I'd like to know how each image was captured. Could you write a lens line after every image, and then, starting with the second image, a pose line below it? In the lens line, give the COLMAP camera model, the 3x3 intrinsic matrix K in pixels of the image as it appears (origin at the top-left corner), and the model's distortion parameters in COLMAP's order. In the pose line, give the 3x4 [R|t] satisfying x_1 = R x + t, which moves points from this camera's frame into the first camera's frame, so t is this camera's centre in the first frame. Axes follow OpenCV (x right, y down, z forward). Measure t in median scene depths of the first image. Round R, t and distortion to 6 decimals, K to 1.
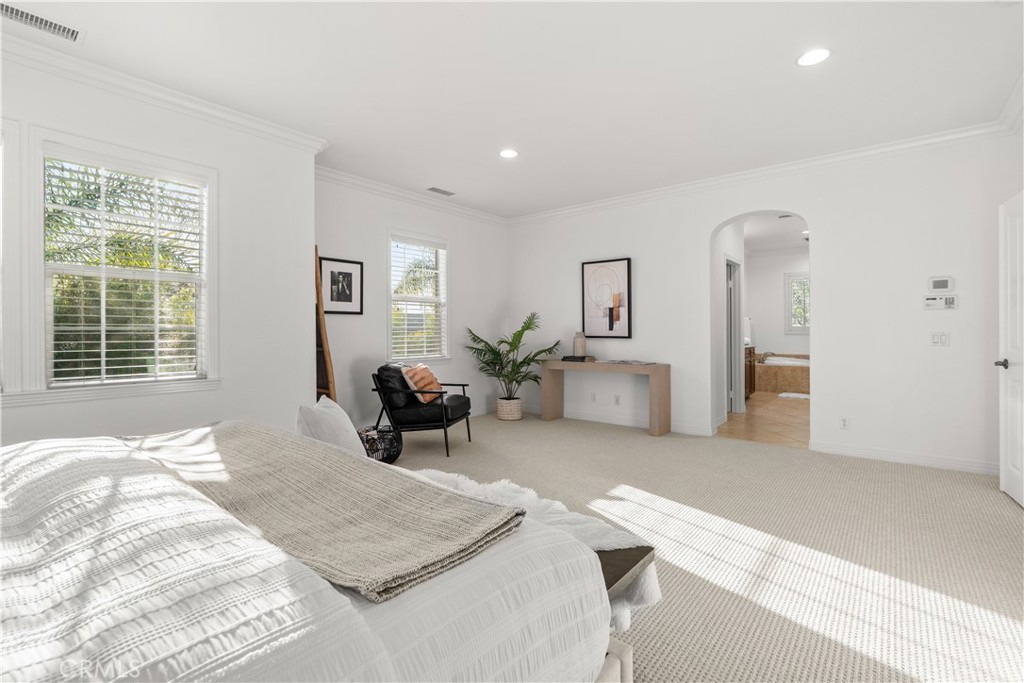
lens RADIAL K [[468.0, 0, 507.1], [0, 468.0, 333.6], [0, 0, 1]] dist [-0.000606, -0.000327]
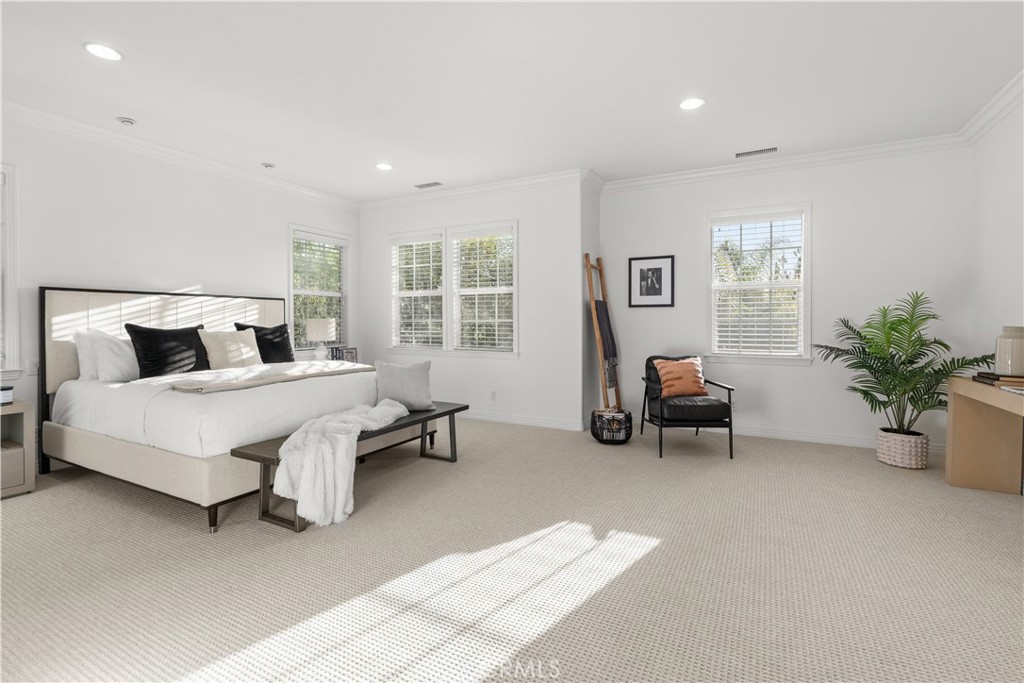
lens RADIAL K [[468.0, 0, 507.0], [0, 468.0, 336.2], [0, 0, 1]] dist [-0.000606, -0.000327]
pose [[0.206078, 0.034286, -0.977935, 0.645370], [-0.004853, 0.999410, 0.034016, -0.009570], [0.978524, -0.002264, 0.206123, 0.452247]]
